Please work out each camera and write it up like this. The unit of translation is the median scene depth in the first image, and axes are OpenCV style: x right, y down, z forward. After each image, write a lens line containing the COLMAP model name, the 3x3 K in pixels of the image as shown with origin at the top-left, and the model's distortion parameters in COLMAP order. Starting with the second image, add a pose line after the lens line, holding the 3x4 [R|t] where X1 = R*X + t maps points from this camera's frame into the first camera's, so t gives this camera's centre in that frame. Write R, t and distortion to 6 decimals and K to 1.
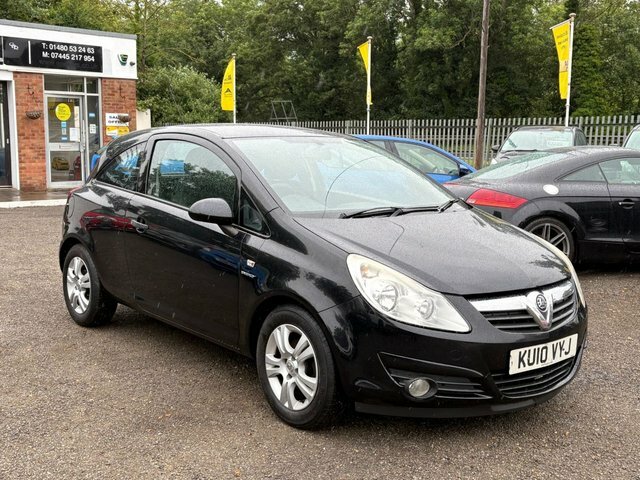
lens RADIAL K [[795.1, 0, 320.0], [0, 795.1, 240.0], [0, 0, 1]] dist [0.118540, -0.319447]
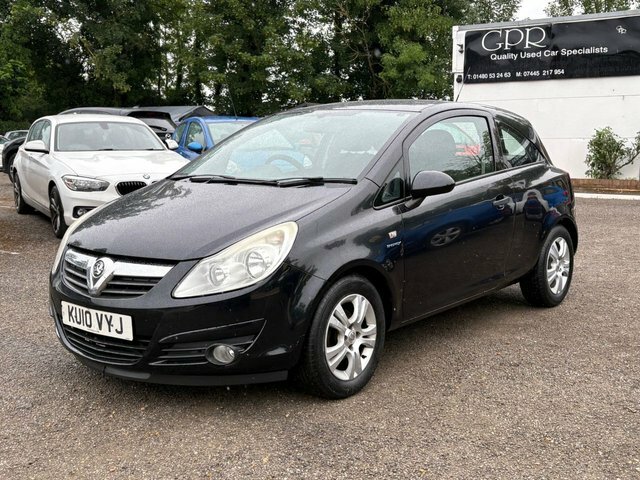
lens RADIAL K [[795.1, 0, 320.0], [0, 795.1, 240.0], [0, 0, 1]] dist [0.118540, -0.319447]
pose [[0.196194, 0.121418, -0.973019, 0.278144], [-0.126536, 0.987142, 0.097666, -0.018790], [0.972367, 0.103961, 0.209035, 0.229001]]
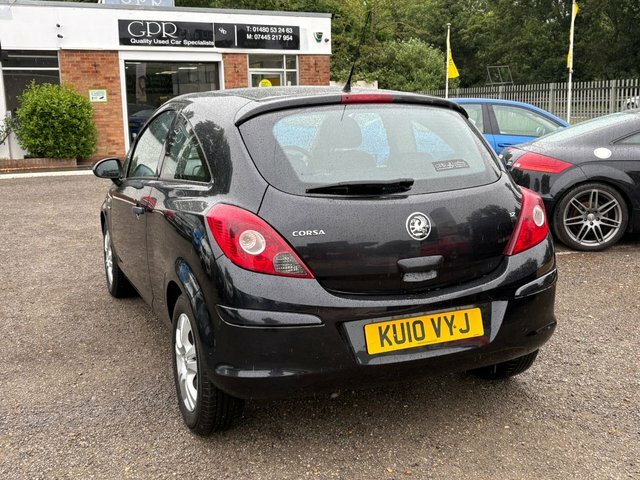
lens RADIAL K [[730.9, 0, 320.0], [0, 730.9, 240.0], [0, 0, 1]] dist [0.087313, -0.178407]
pose [[0.936434, 0.037924, -0.348789, 0.128353], [-0.019072, 0.998173, 0.057326, -0.002285], [0.350326, -0.047030, 0.935446, 0.035854]]
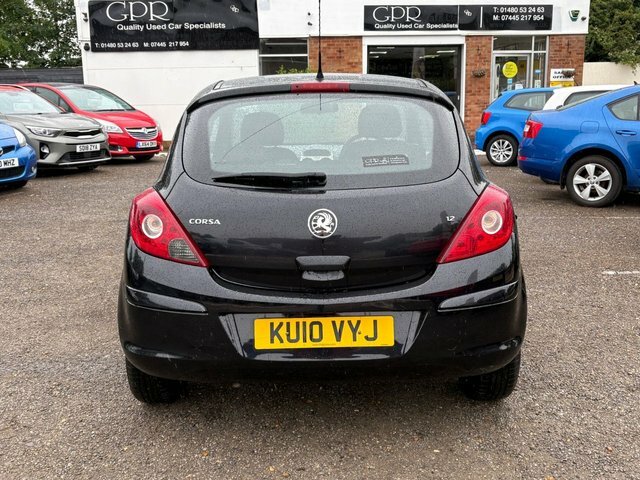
lens RADIAL K [[736.0, 0, 323.2], [0, 736.0, 240.4], [0, 0, 1]] dist [0.033338, -0.028503]
pose [[0.730932, 0.117214, -0.672309, 0.199794], [-0.070151, 0.992826, 0.096827, -0.008152], [0.678835, -0.023611, 0.733911, 0.082870]]
